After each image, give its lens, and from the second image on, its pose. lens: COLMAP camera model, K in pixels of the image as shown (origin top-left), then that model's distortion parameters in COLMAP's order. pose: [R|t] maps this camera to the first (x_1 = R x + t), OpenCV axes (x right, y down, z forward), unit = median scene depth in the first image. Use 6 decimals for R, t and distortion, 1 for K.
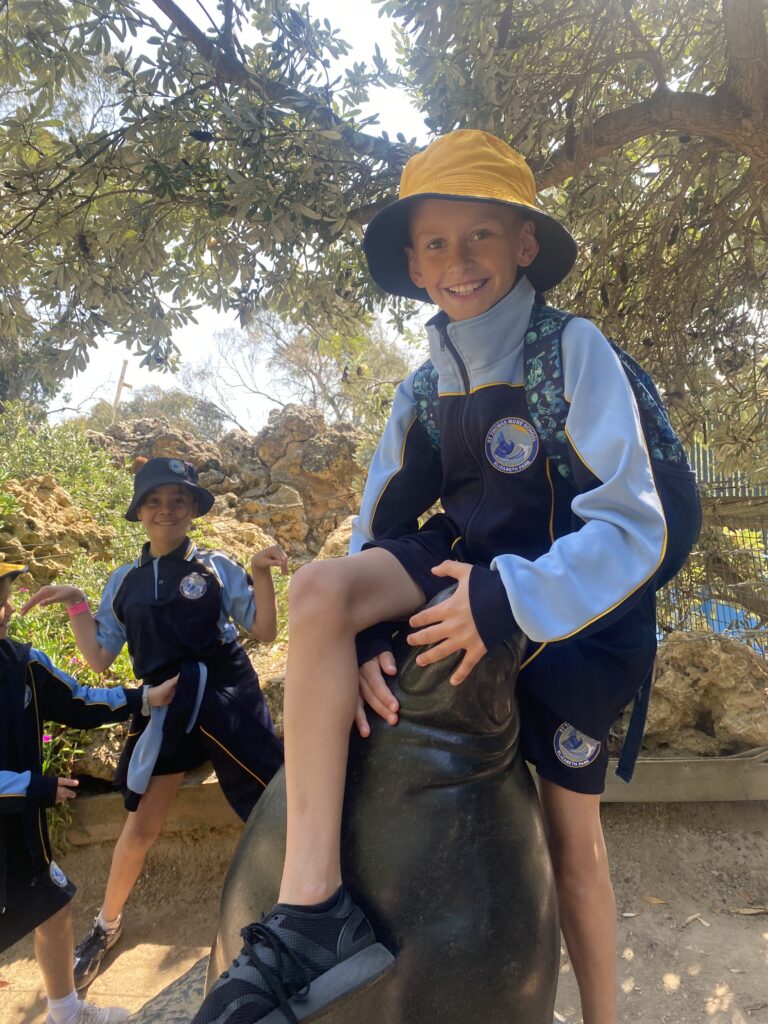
lens RADIAL K [[777.8, 0, 393.8], [0, 777.8, 505.1], [0, 0, 1]] dist [0.005551, -0.005850]
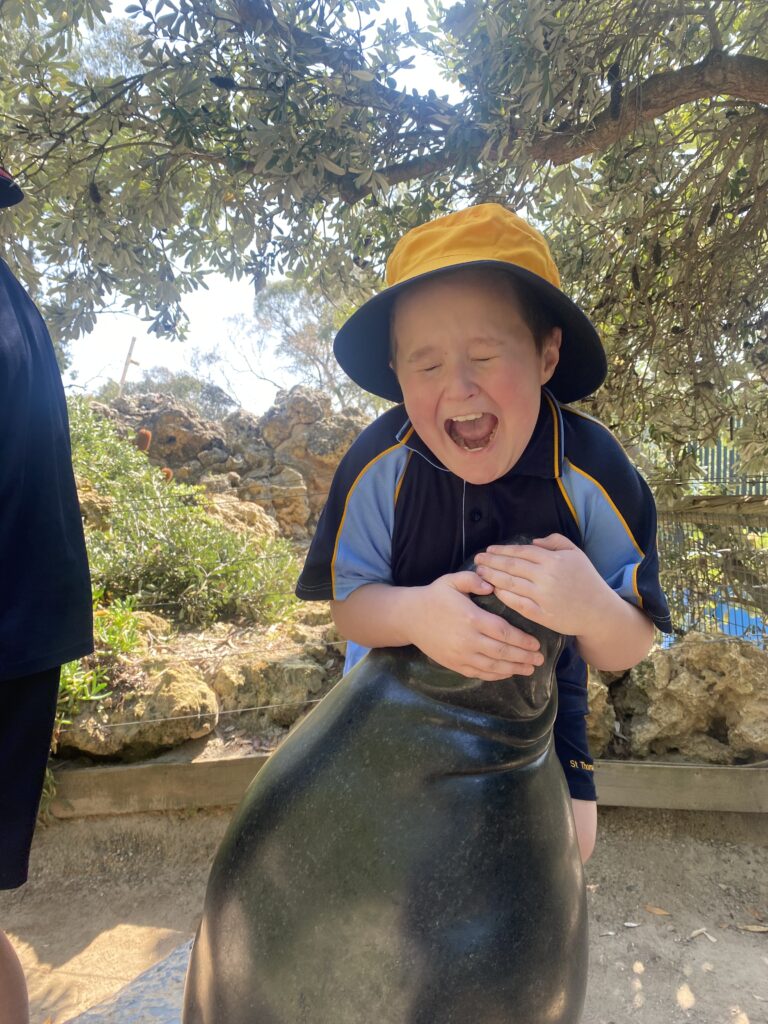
lens RADIAL K [[779.8, 0, 380.1], [0, 779.8, 512.0], [0, 0, 1]] dist [0.002756, -0.001423]
pose [[0.998499, 0.051741, -0.017936, -0.009804], [-0.051426, 0.998521, 0.017637, 0.016573], [0.018822, -0.016688, 0.999684, 0.037648]]
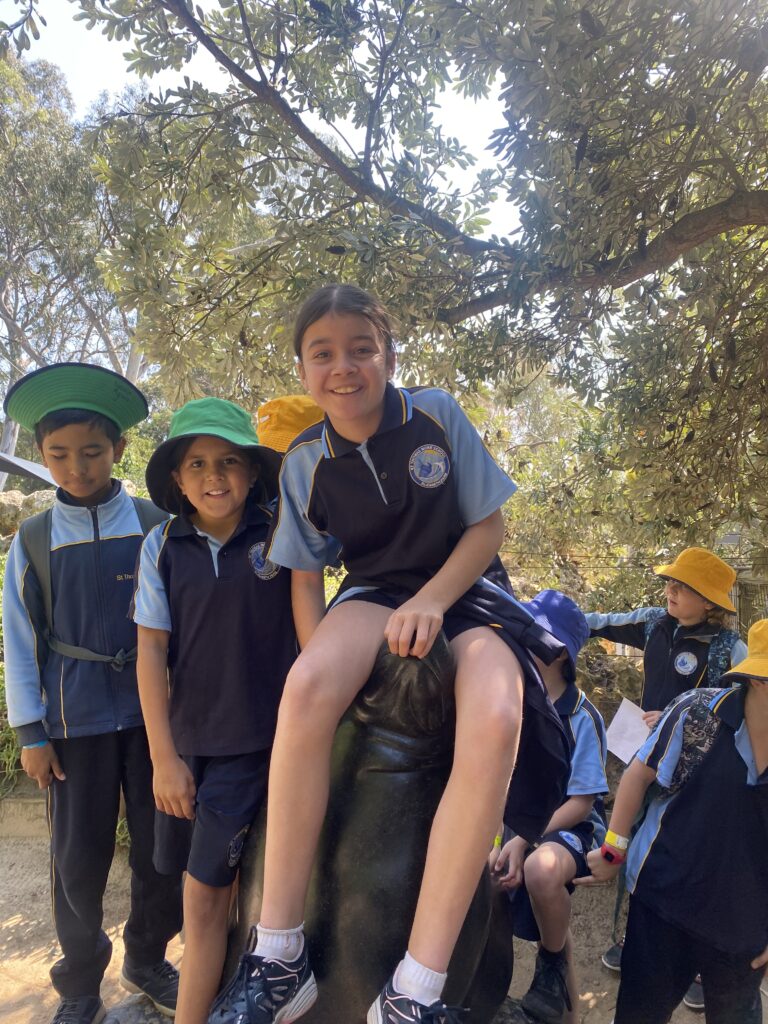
lens RADIAL K [[773.3, 0, 376.5], [0, 773.3, 510.4], [0, 0, 1]] dist [0.006301, 0.003205]
pose [[0.967314, 0.033313, -0.251385, 0.105380], [-0.048331, 0.997381, -0.053803, -0.006773], [0.248934, 0.064194, 0.966391, -0.099149]]
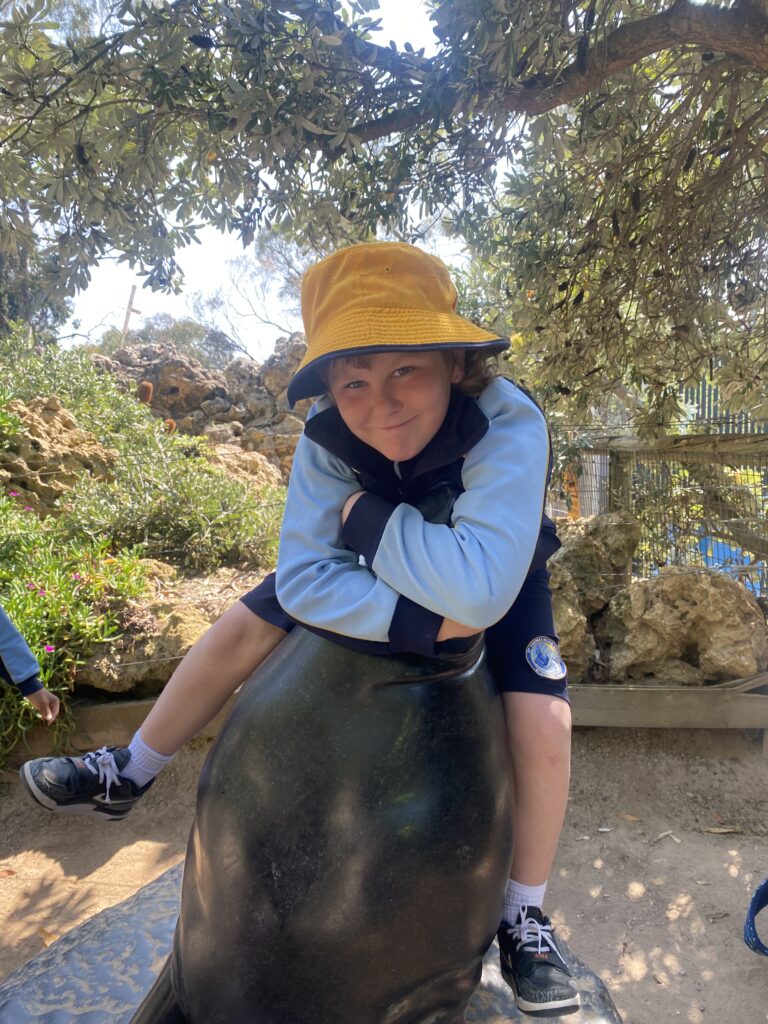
lens RADIAL K [[778.2, 0, 392.8], [0, 778.2, 510.3], [0, 0, 1]] dist [0.001239, -0.002797]
pose [[0.999537, 0.027751, -0.012457, 0.014468], [-0.026546, 0.995746, 0.088229, 0.010304], [0.014853, -0.087857, 0.996022, -0.006356]]
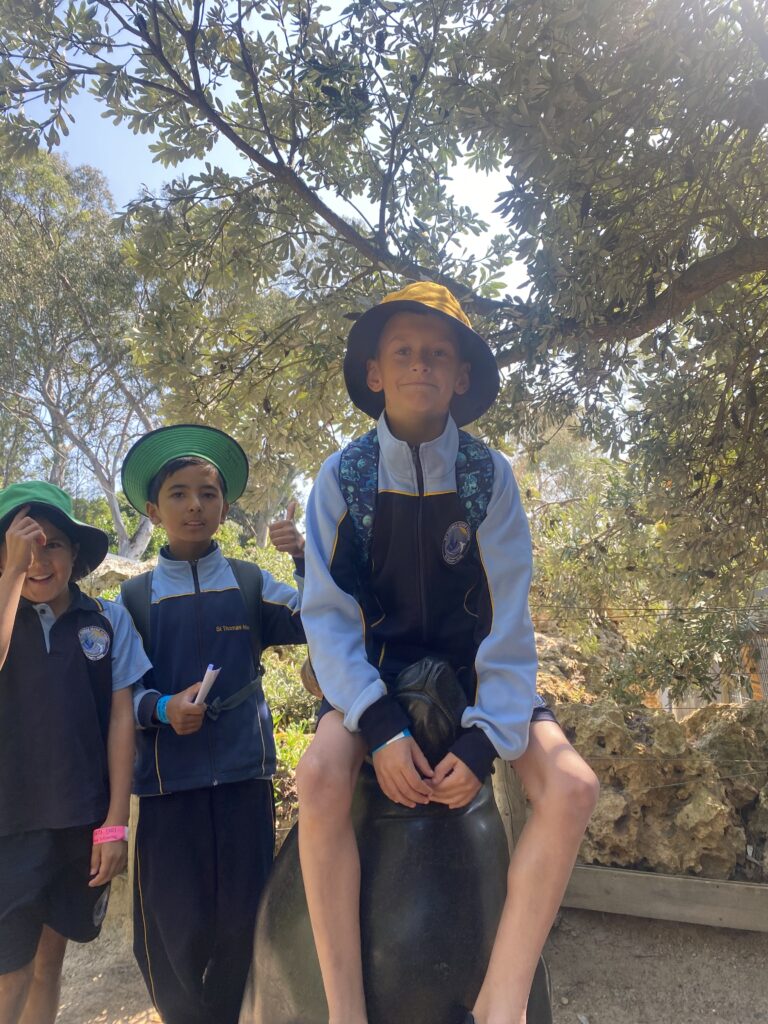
lens RADIAL K [[773.8, 0, 391.2], [0, 773.8, 517.4], [0, 0, 1]] dist [0.010608, -0.006796]
pose [[0.959113, -0.024108, -0.281995, 0.122784], [-0.014799, 0.990731, -0.135030, 0.008636], [0.282637, 0.133682, 0.949866, -0.093190]]
